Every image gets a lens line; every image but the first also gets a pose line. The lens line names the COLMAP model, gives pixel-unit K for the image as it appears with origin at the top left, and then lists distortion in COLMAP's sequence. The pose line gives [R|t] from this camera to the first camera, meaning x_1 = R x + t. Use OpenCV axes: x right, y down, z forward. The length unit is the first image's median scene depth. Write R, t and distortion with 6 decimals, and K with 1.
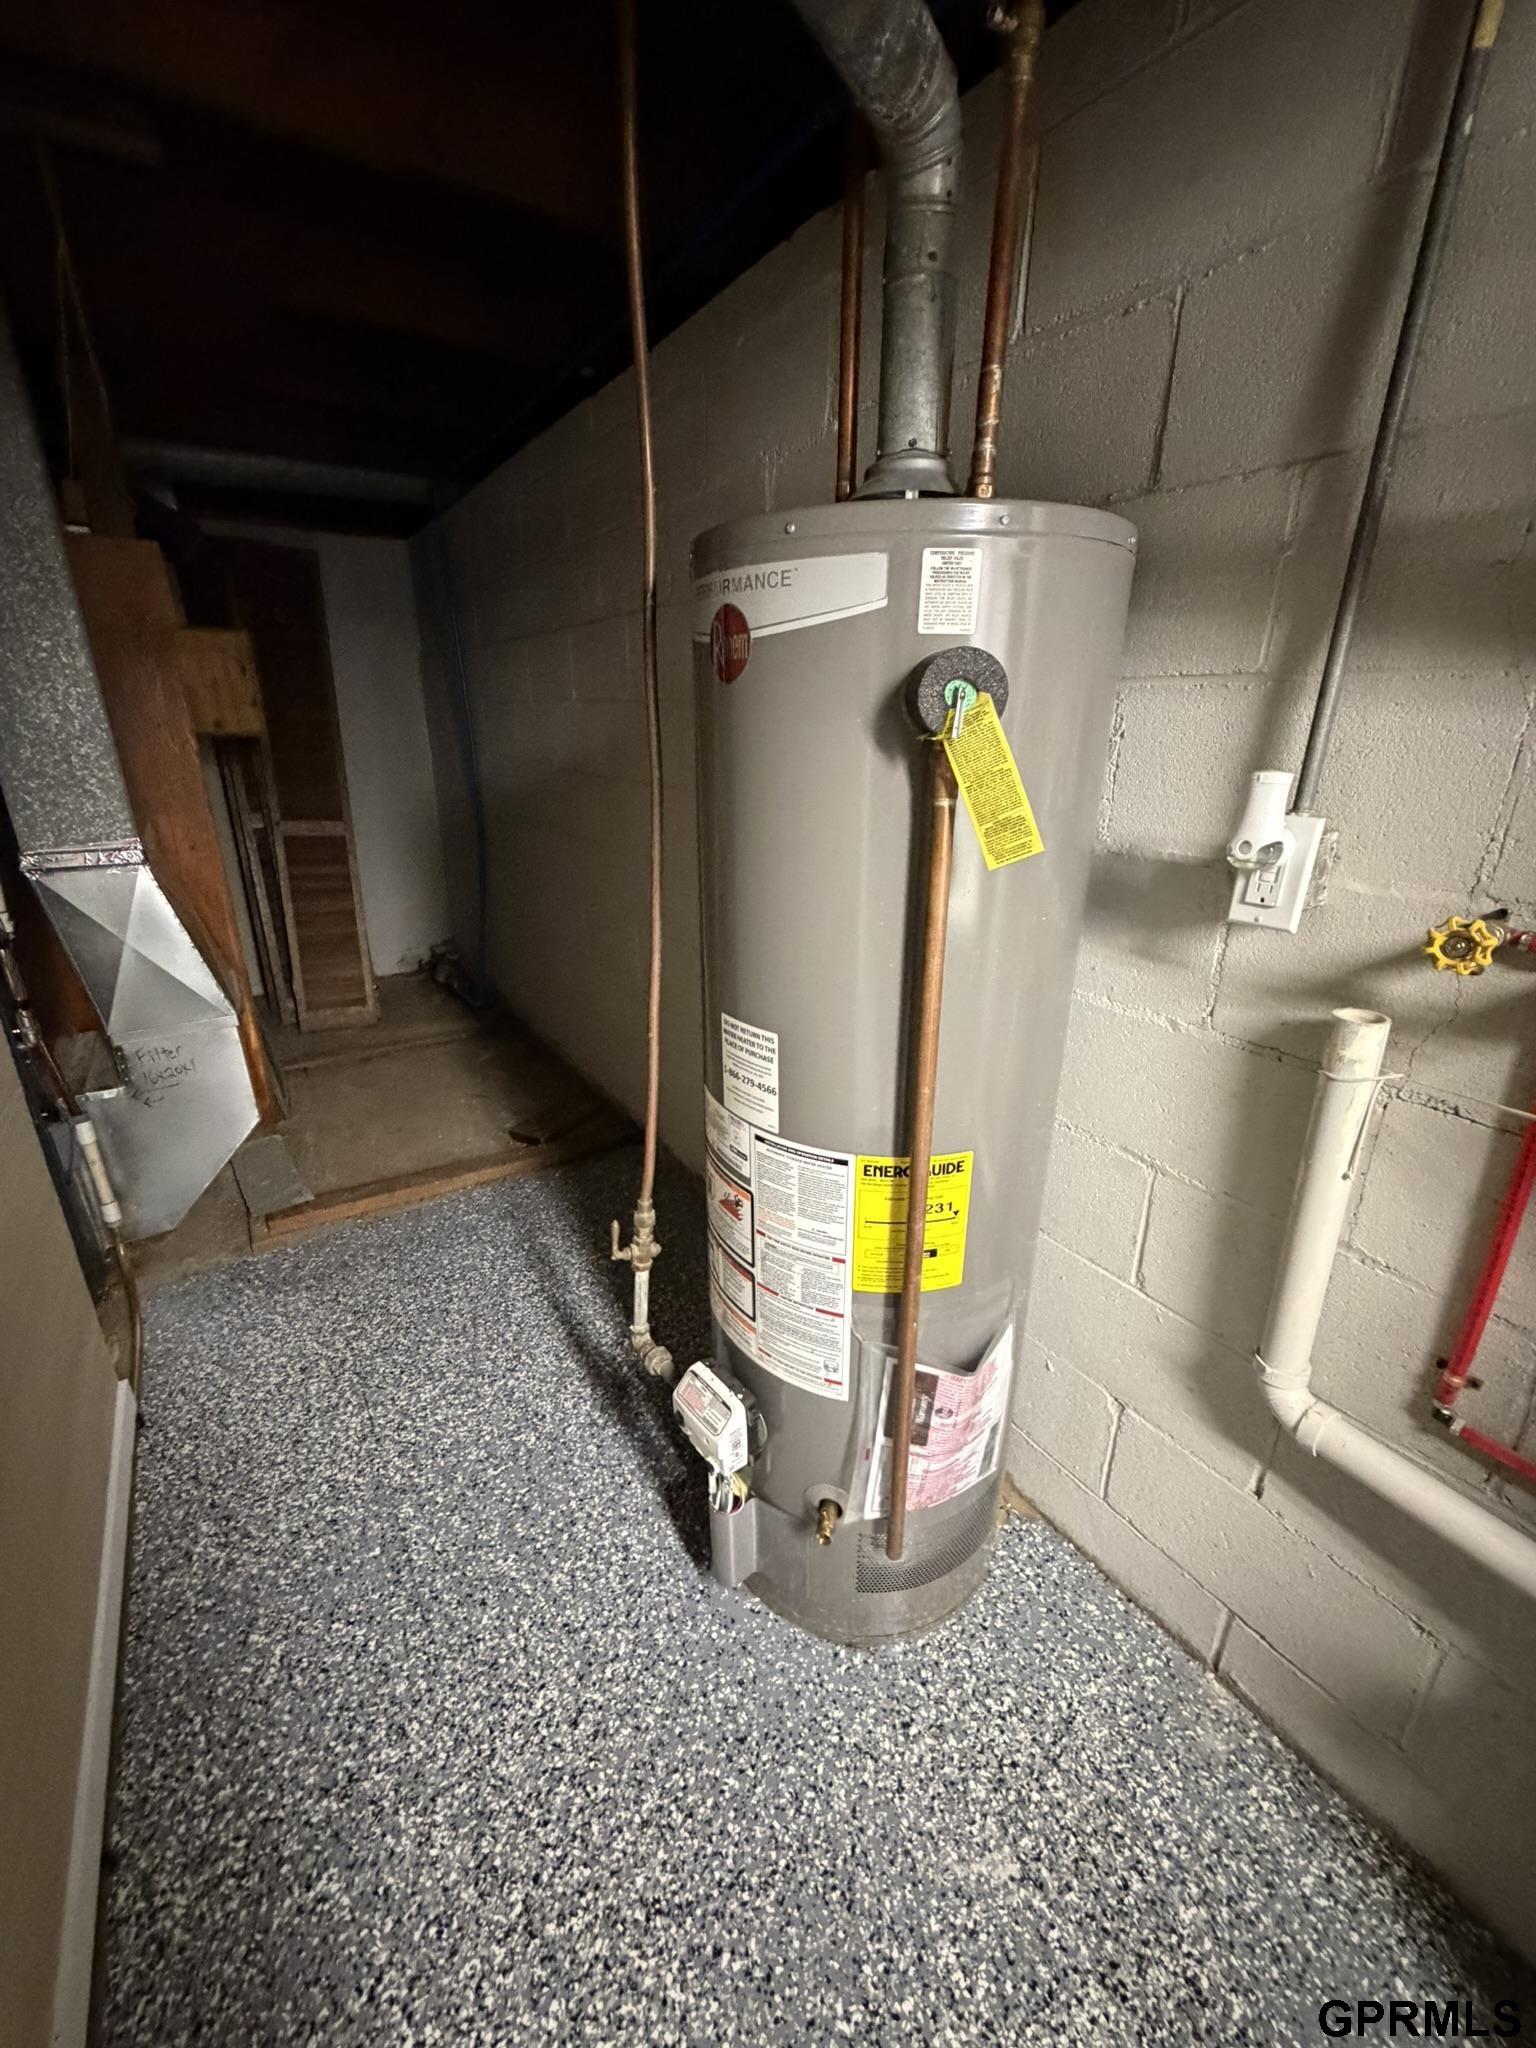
lens RADIAL K [[819.5, 0, 763.0], [0, 819.5, 1013.6], [0, 0, 1]] dist [0.000040, 0.000616]
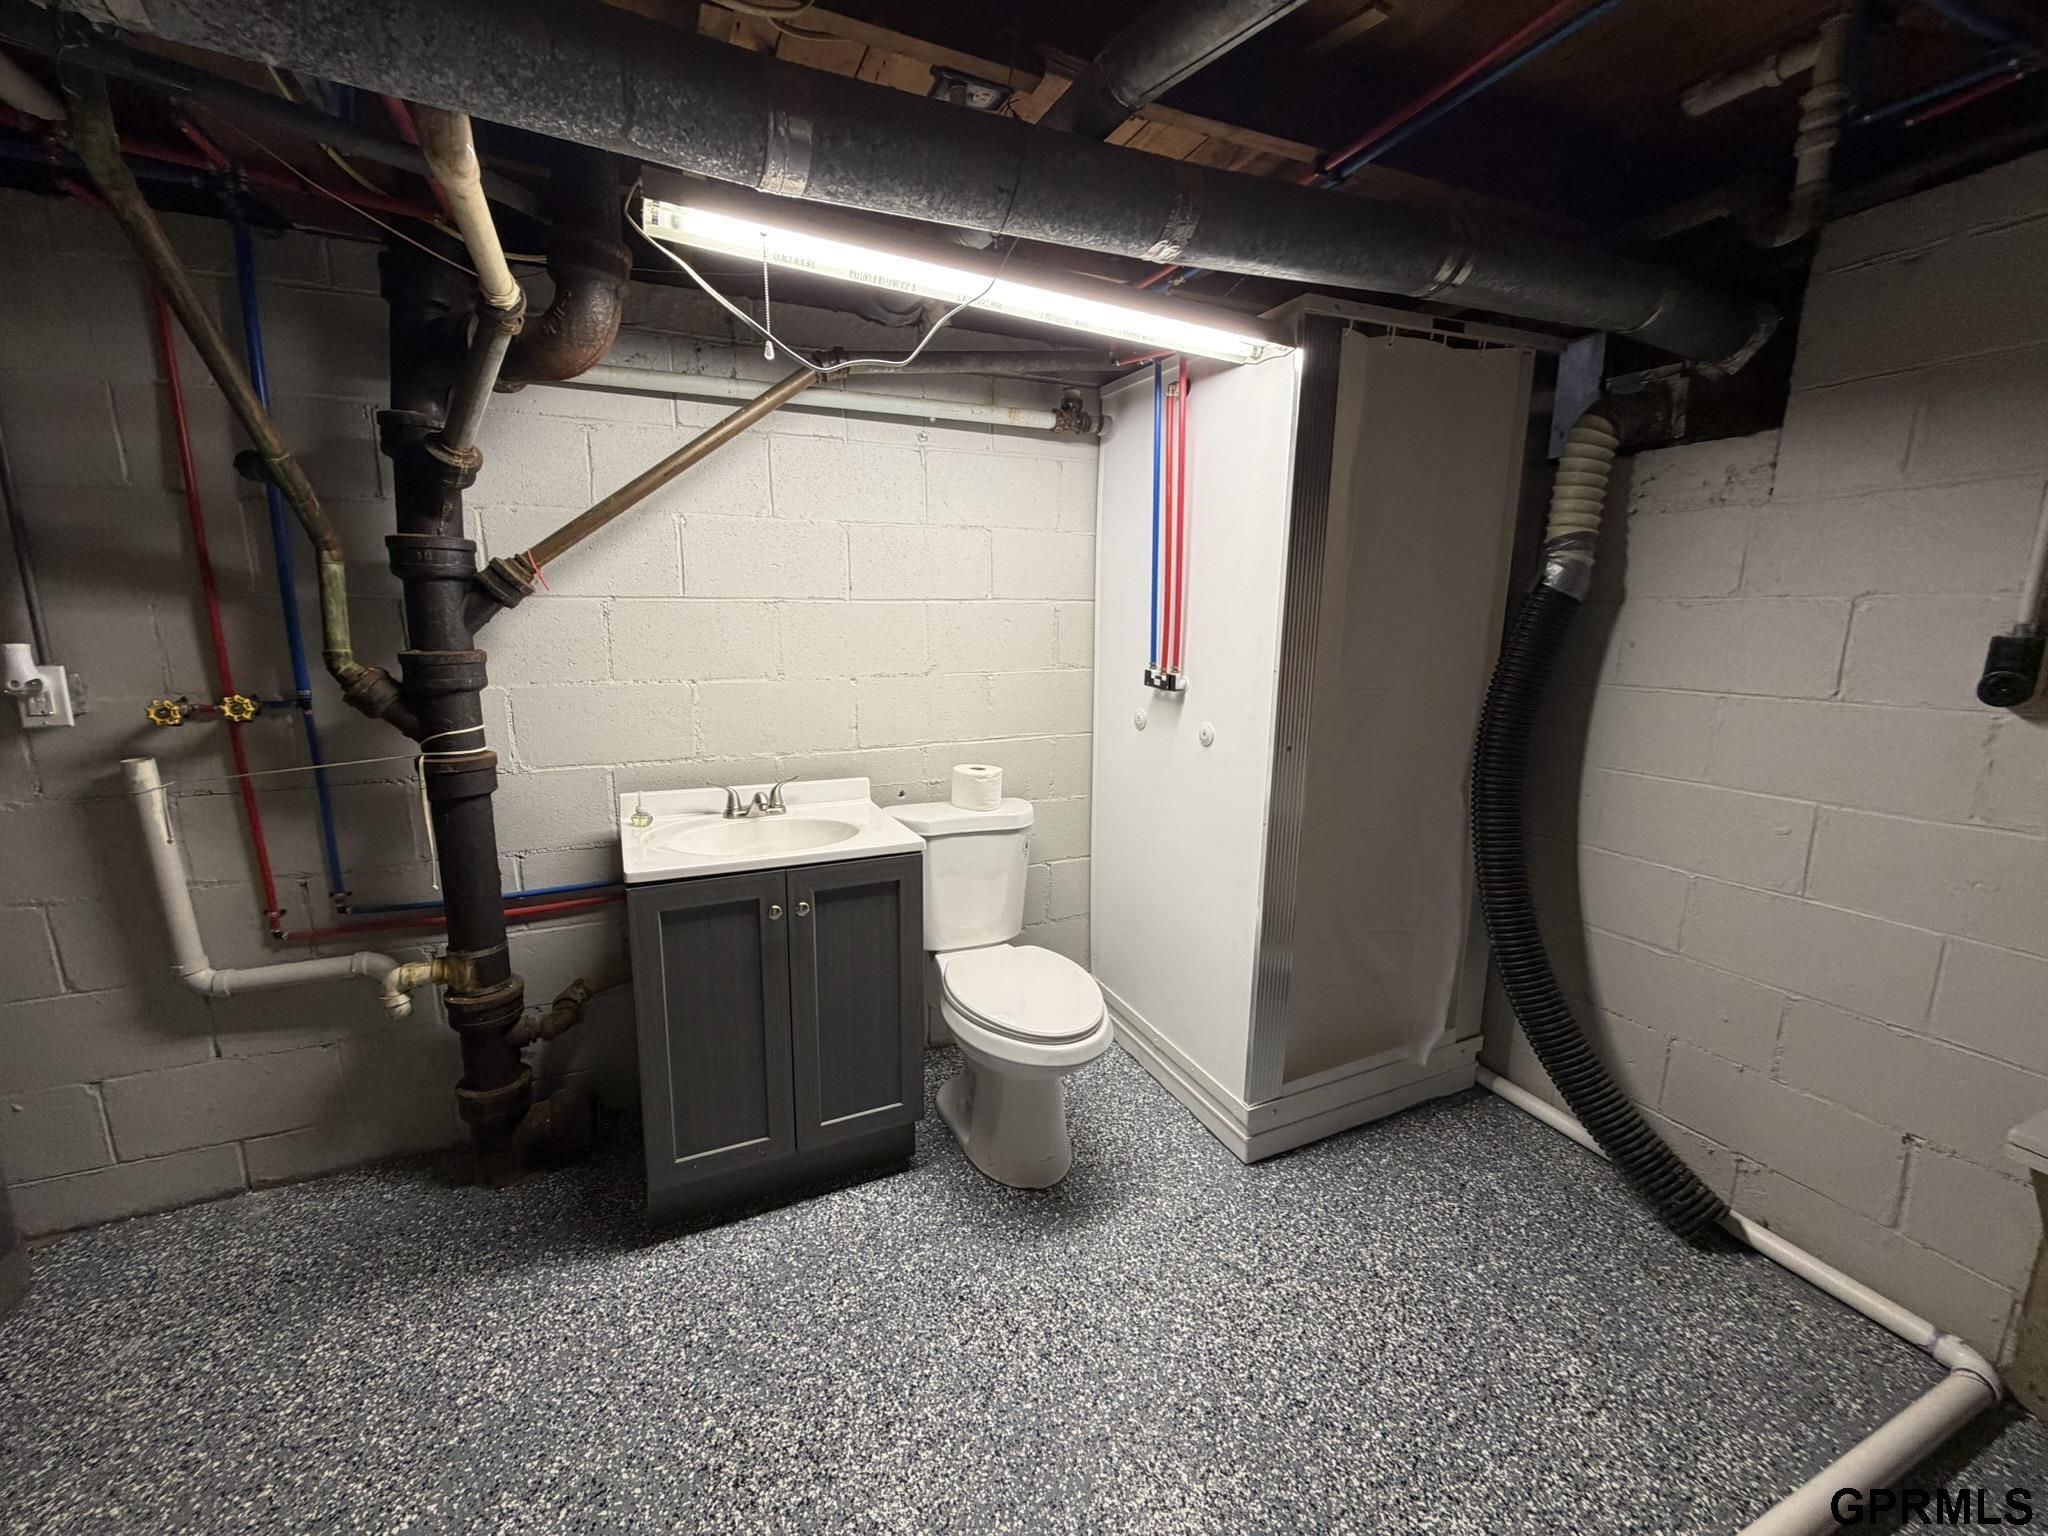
lens RADIAL K [[819.5, 0, 1017.0], [0, 819.5, 769.5], [0, 0, 1]] dist [0.000040, 0.000616]
pose [[0.162520, -0.190258, 0.968189, -0.805967], [0.341491, 0.931440, 0.125714, 0.476627], [-0.925727, 0.310197, 0.216349, -1.322369]]
